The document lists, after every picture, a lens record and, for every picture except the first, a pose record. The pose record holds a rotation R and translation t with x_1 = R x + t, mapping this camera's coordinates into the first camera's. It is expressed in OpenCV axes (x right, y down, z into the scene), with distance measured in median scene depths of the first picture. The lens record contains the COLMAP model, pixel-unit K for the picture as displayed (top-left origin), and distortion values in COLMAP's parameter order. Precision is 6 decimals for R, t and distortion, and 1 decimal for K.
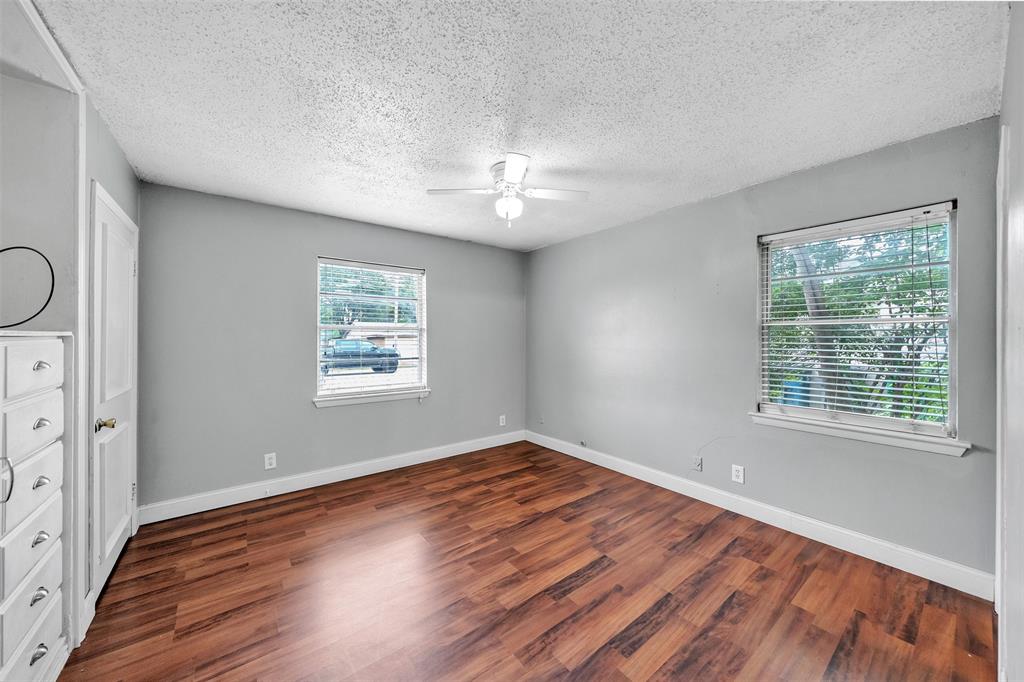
lens RADIAL K [[358.2, 0, 512.0], [0, 358.2, 341.0], [0, 0, 1]] dist [0.000058, 0.000056]
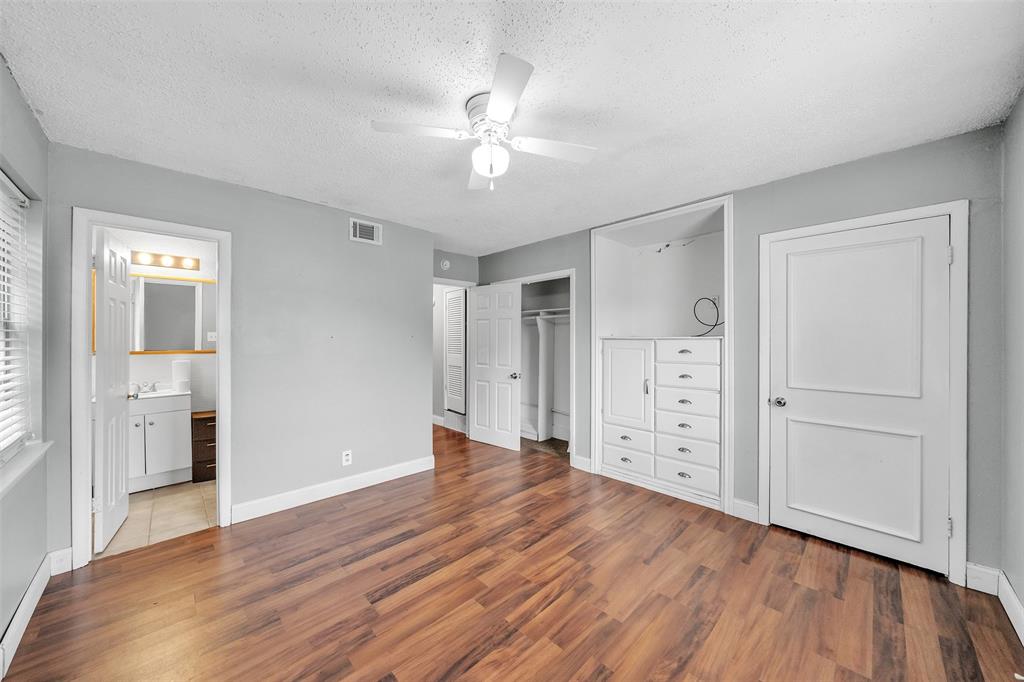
lens RADIAL K [[358.2, 0, 512.0], [0, 358.2, 341.0], [0, 0, 1]] dist [0.000058, 0.000056]
pose [[-0.992691, 0.001728, -0.120668, 0.038886], [0.000701, 0.999963, 0.008551, -0.013766], [0.120679, 0.008404, -0.992656, 1.922603]]
